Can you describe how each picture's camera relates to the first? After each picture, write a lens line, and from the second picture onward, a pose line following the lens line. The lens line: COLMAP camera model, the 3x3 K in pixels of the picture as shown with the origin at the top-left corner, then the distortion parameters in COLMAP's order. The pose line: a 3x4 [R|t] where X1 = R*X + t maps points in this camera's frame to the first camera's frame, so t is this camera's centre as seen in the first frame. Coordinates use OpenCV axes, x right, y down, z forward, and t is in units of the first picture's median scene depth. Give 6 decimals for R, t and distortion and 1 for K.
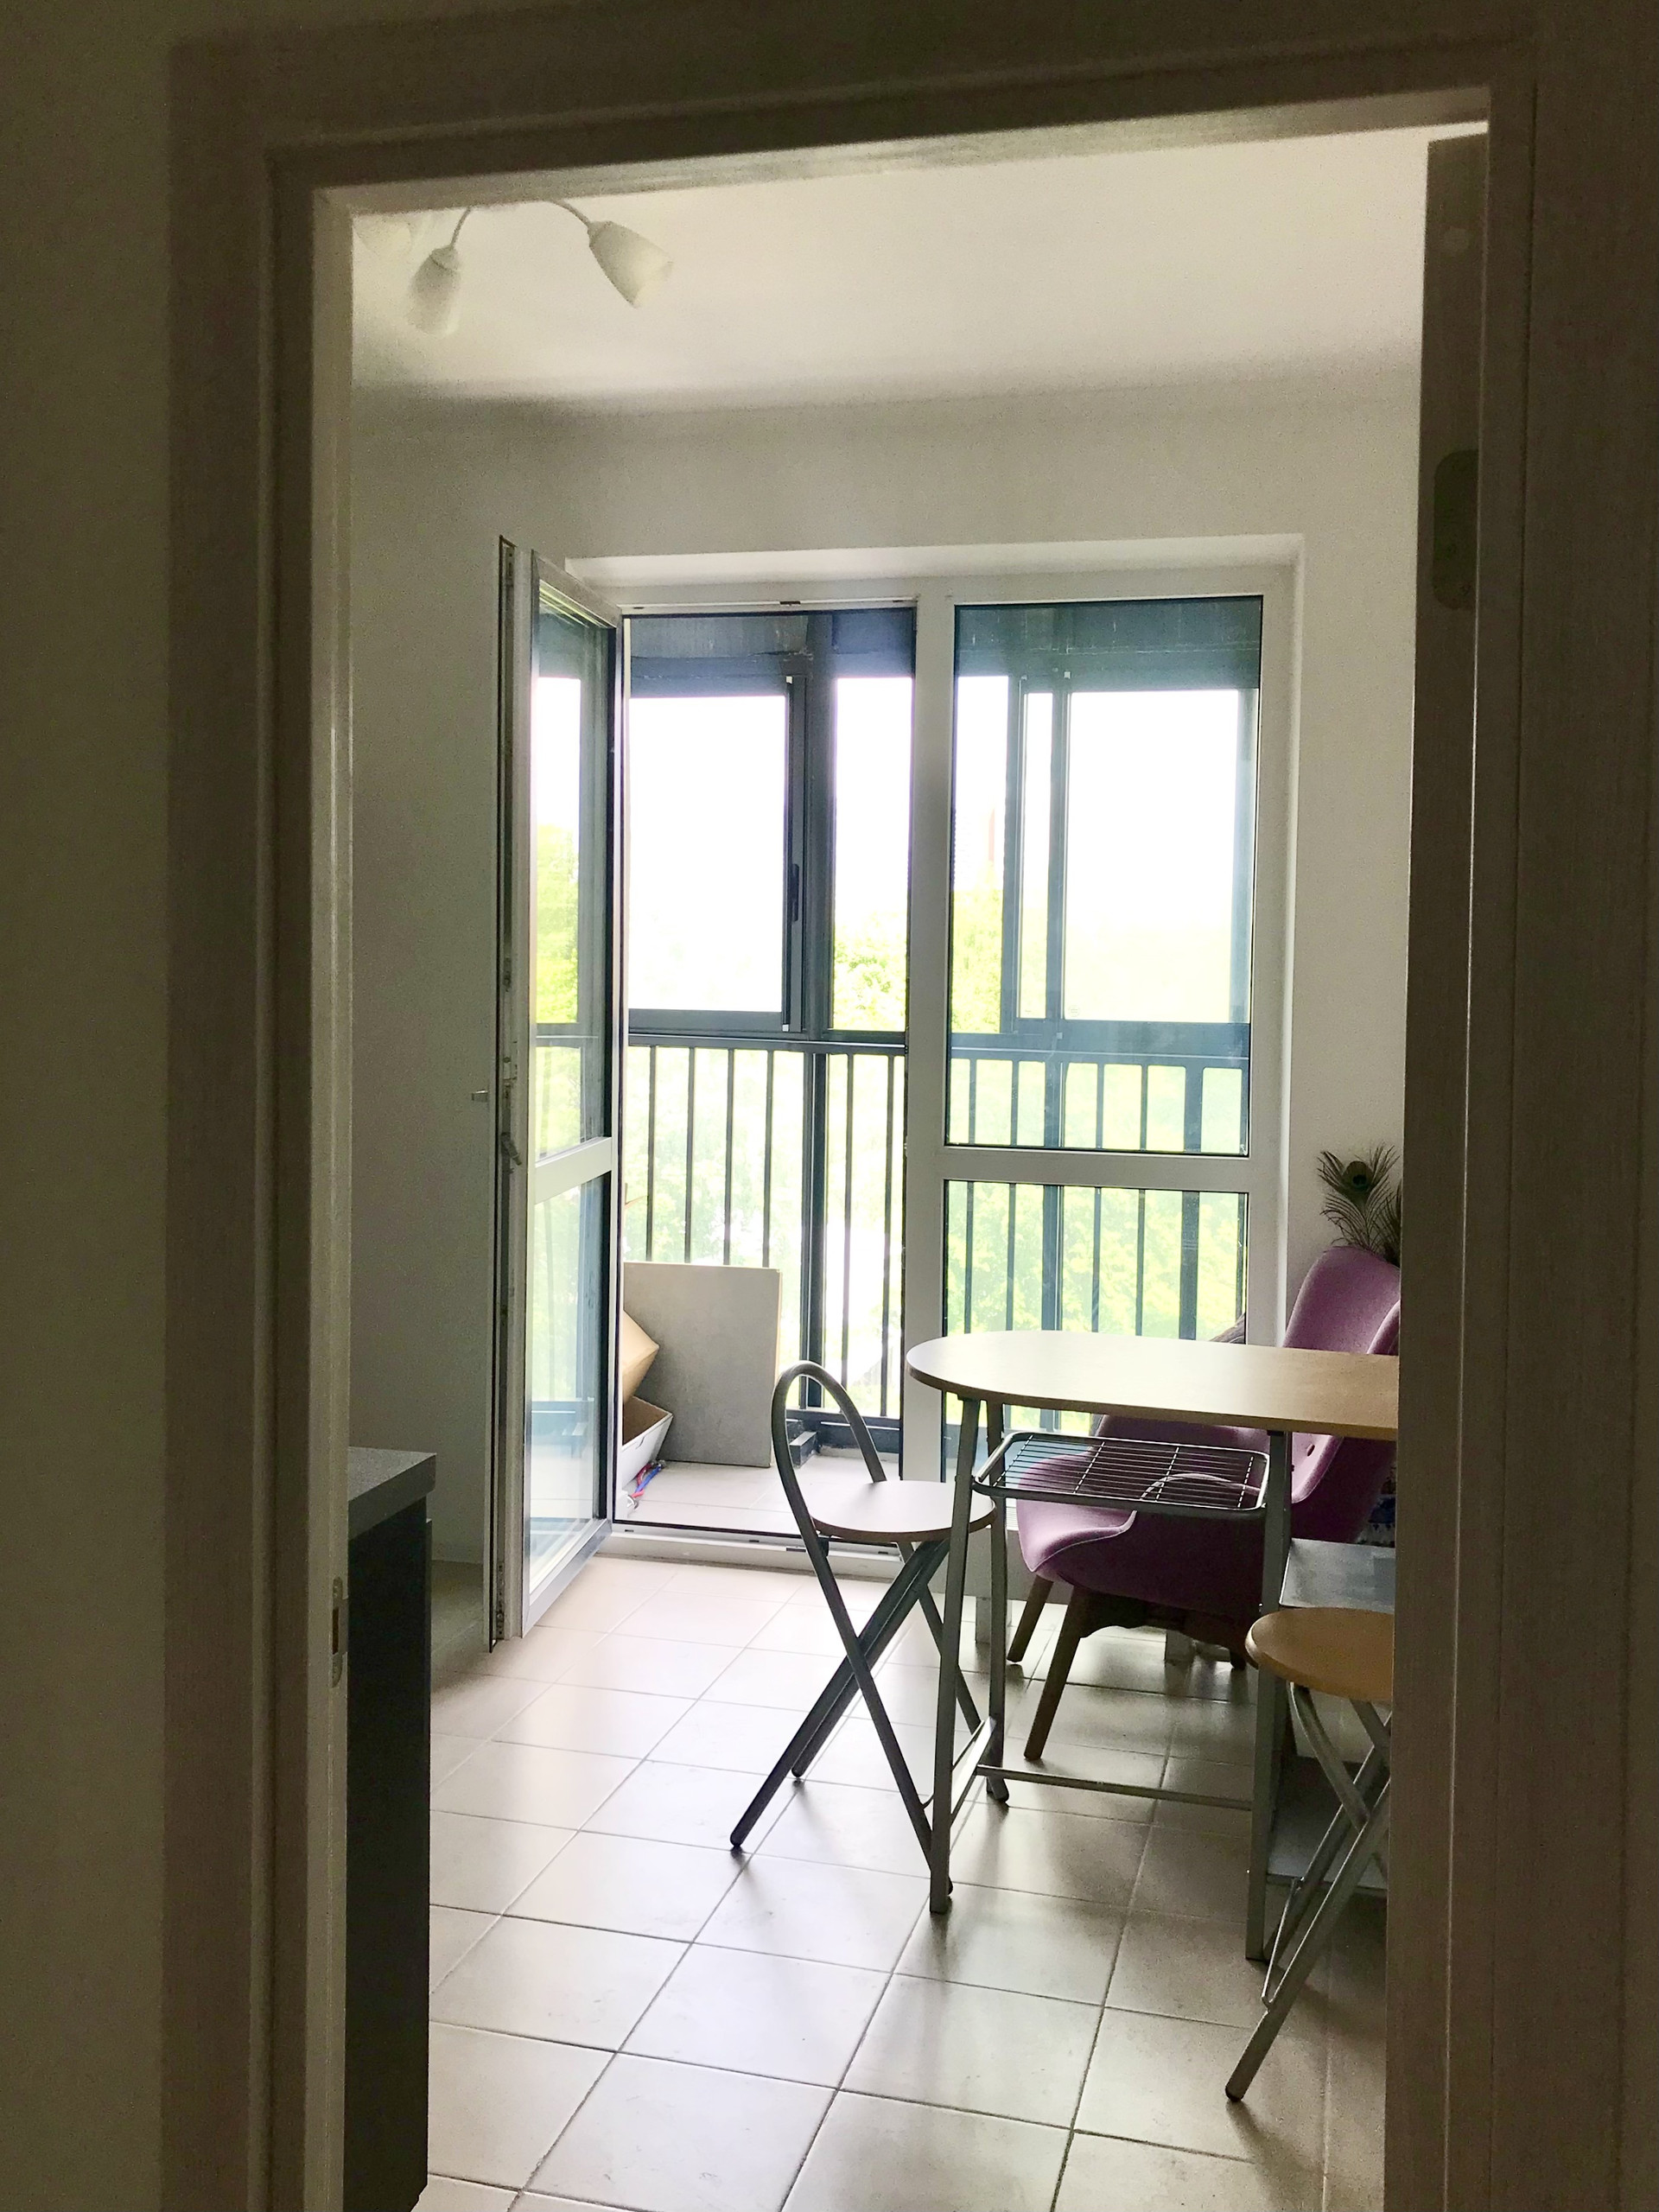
lens RADIAL K [[1956.6, 0, 795.0], [0, 1956.6, 1148.3], [0, 0, 1]] dist [-0.004789, -0.000493]
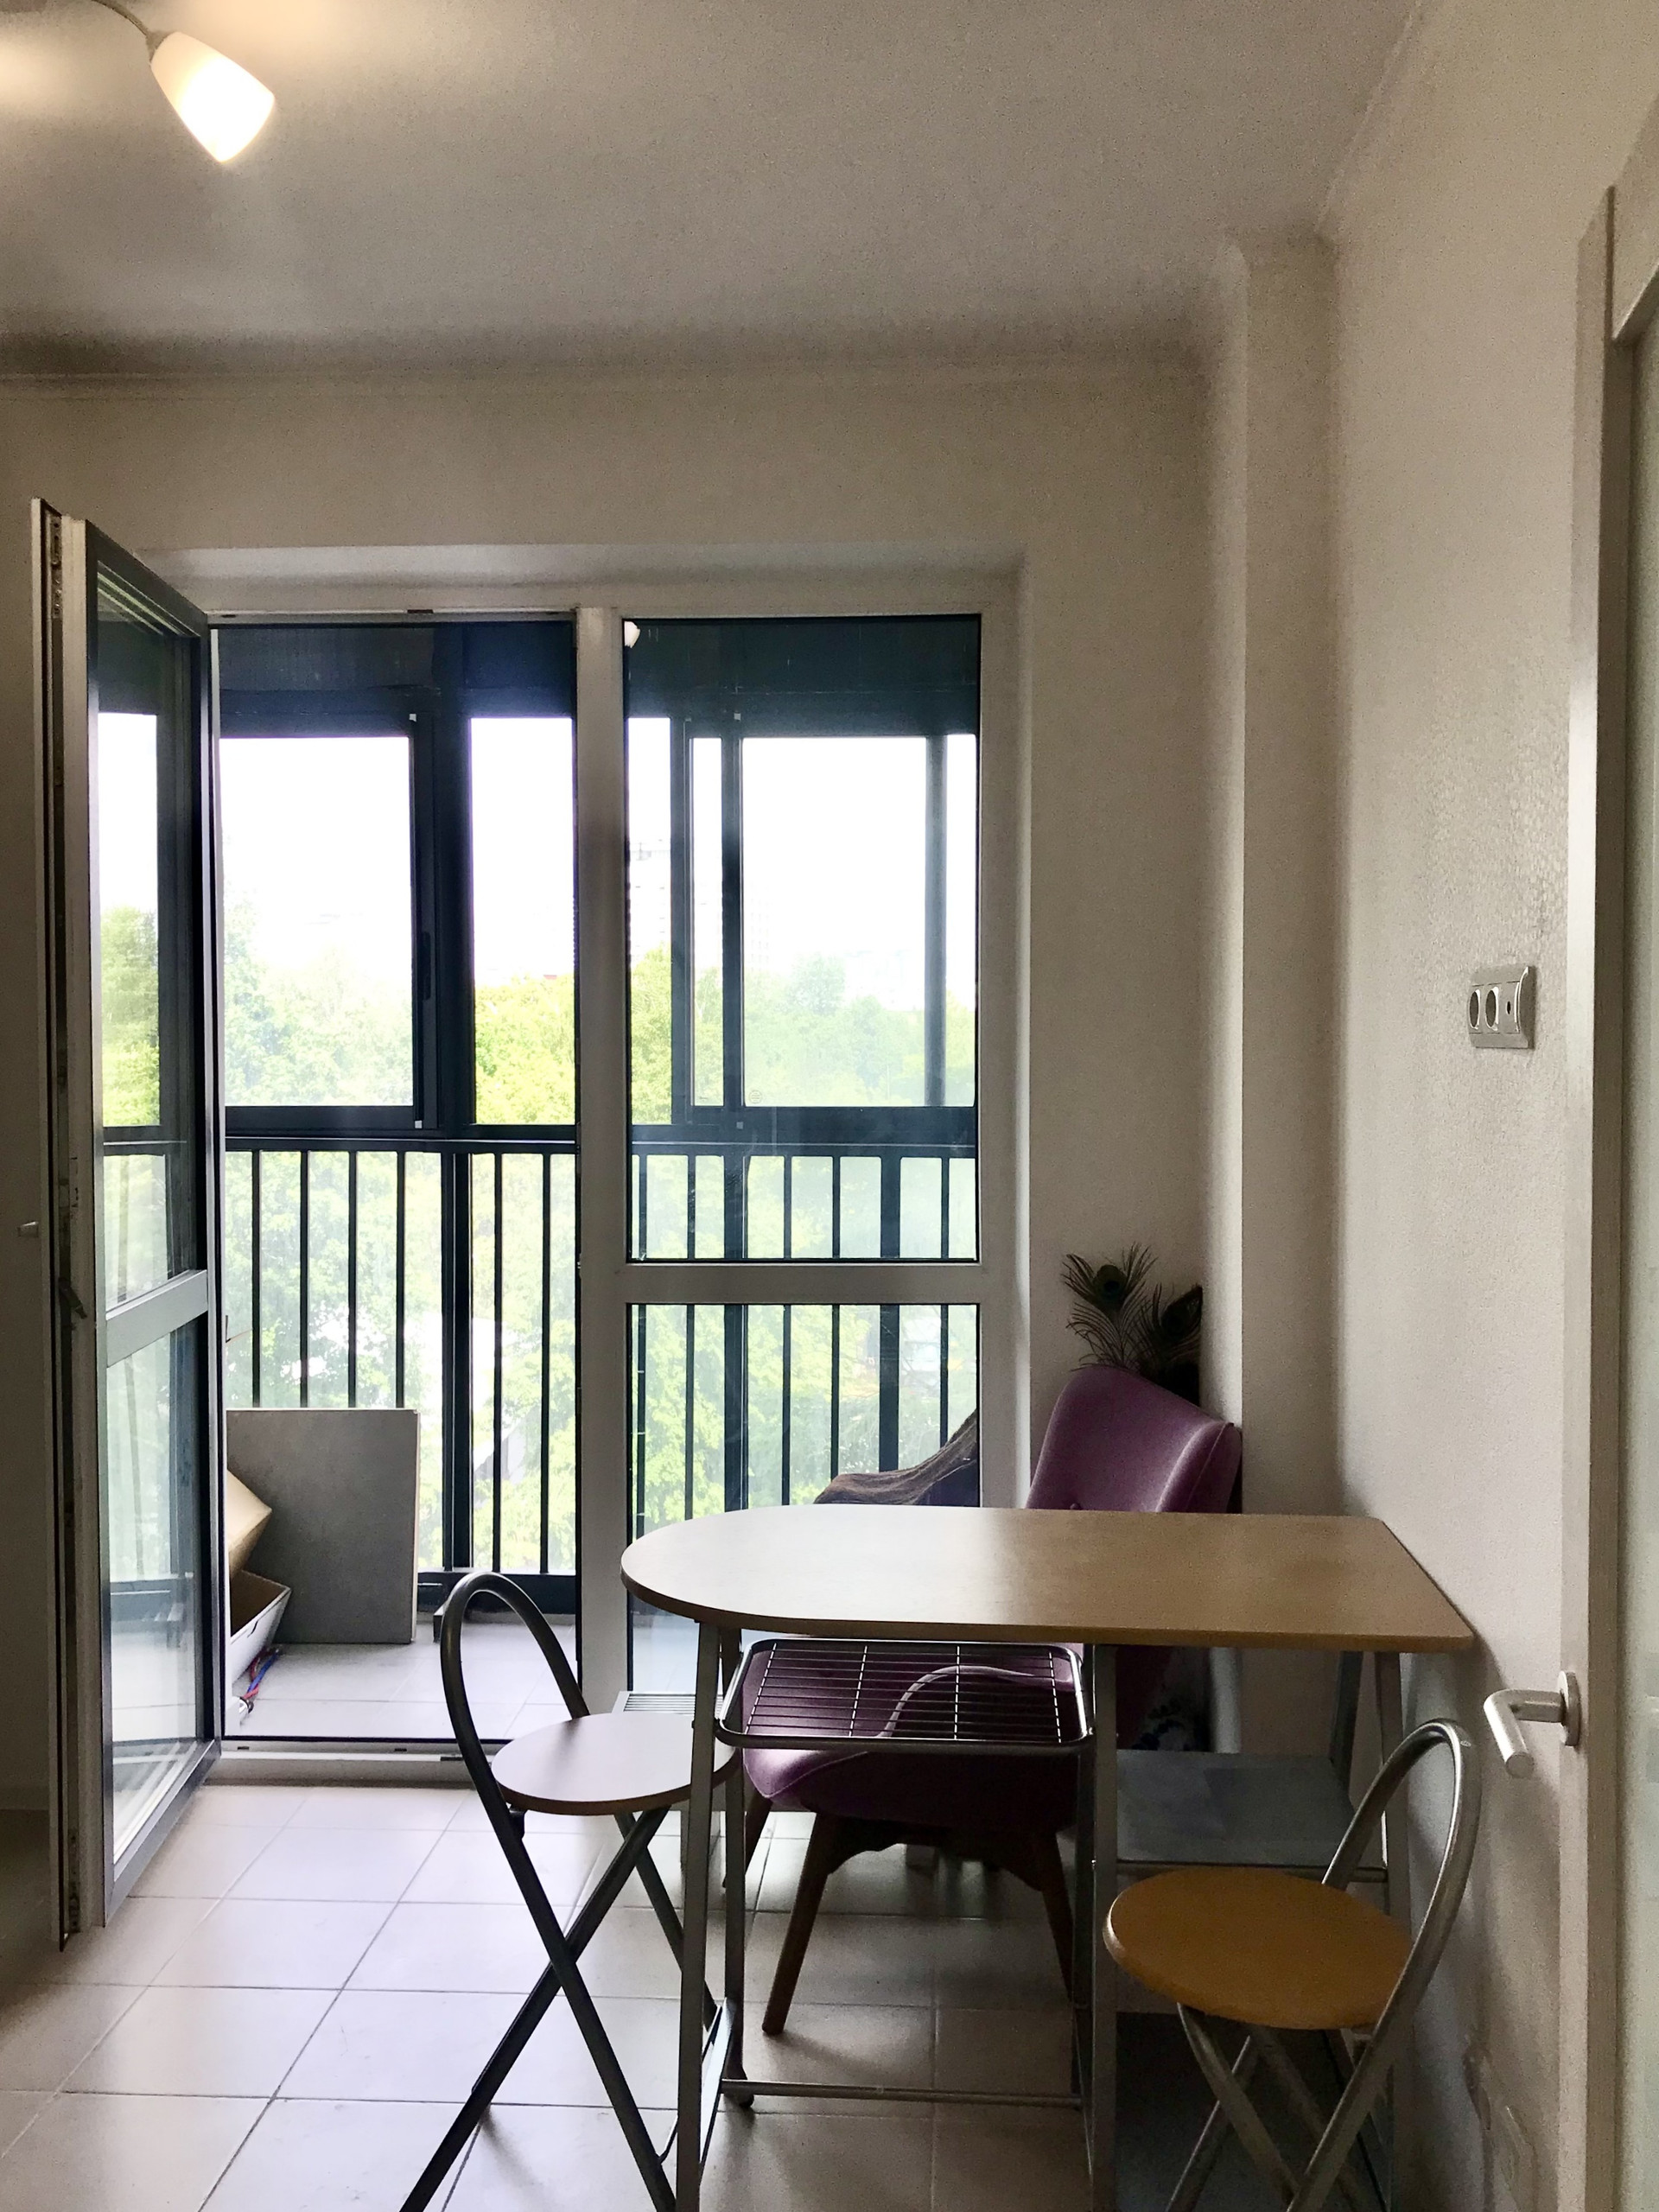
lens RADIAL K [[1956.6, 0, 795.0], [0, 1956.6, 1148.3], [0, 0, 1]] dist [-0.004789, -0.000493]
pose [[0.979855, -0.025960, 0.198014, -0.014176], [0.034673, 0.998571, -0.040663, -0.011892], [-0.196676, 0.046709, 0.979355, 0.150595]]
